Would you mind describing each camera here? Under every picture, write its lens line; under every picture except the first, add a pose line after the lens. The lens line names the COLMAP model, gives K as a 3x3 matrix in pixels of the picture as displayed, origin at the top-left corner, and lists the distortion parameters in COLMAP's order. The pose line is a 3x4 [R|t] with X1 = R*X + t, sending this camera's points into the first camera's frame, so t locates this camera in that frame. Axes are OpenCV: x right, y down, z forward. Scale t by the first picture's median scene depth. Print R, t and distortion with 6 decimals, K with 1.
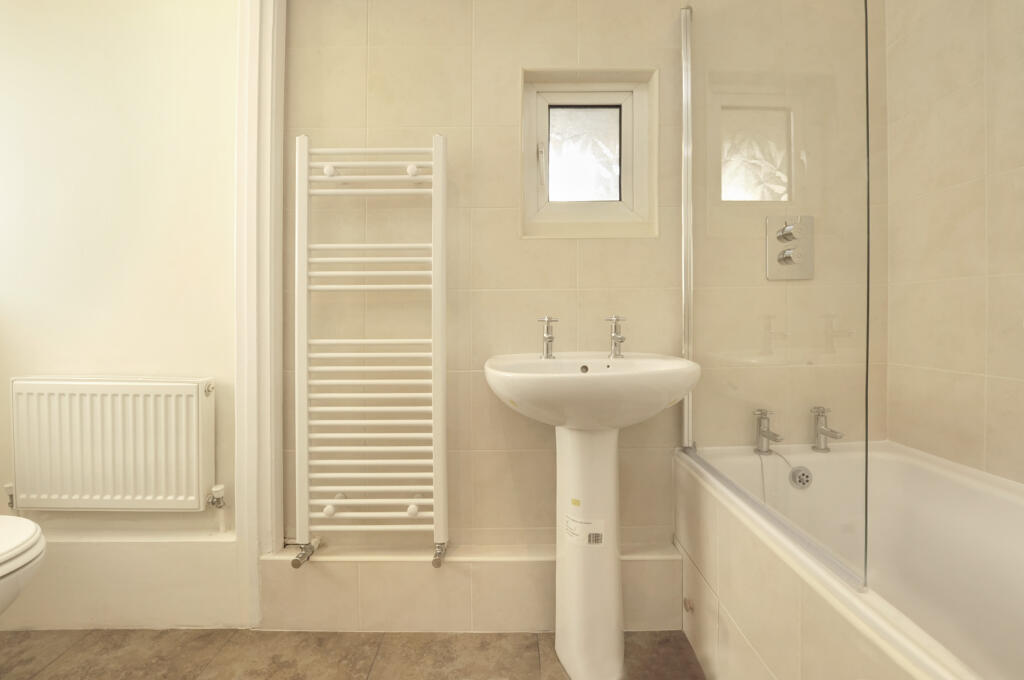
lens RADIAL K [[464.5, 0, 514.1], [0, 464.5, 330.4], [0, 0, 1]] dist [-0.017398, -0.000007]
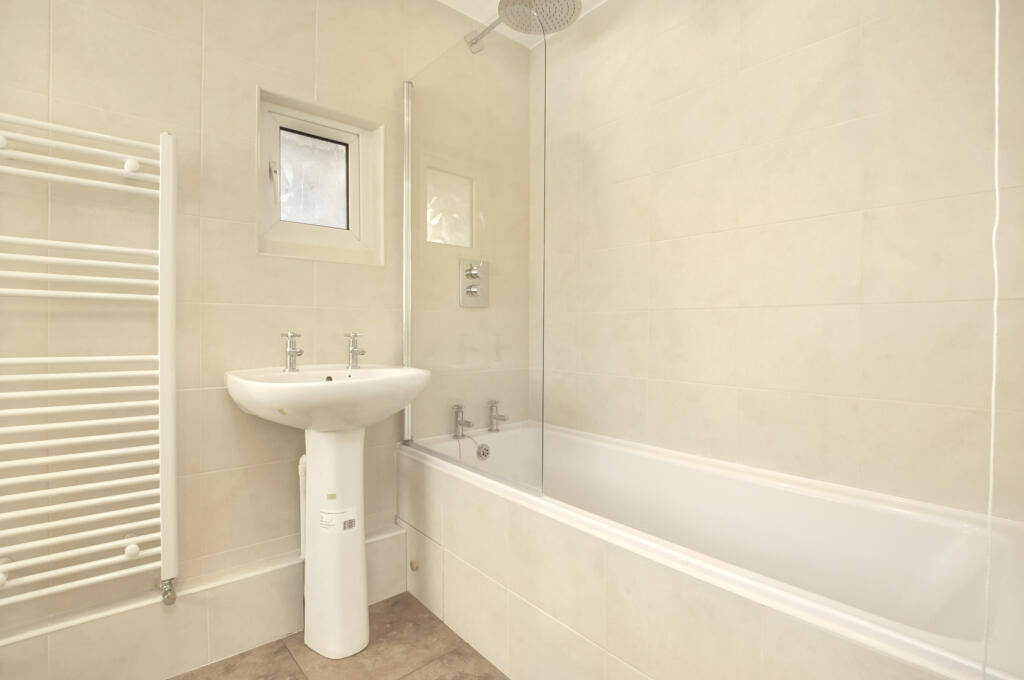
lens RADIAL K [[483.3, 0, 512.0], [0, 483.3, 340.0], [0, 0, 1]] dist [0.000324, 0.000172]
pose [[0.764949, 0.002169, 0.644087, -0.247810], [0.006884, 0.999910, -0.011543, 0.003731], [-0.644054, 0.013264, 0.764865, -0.164308]]
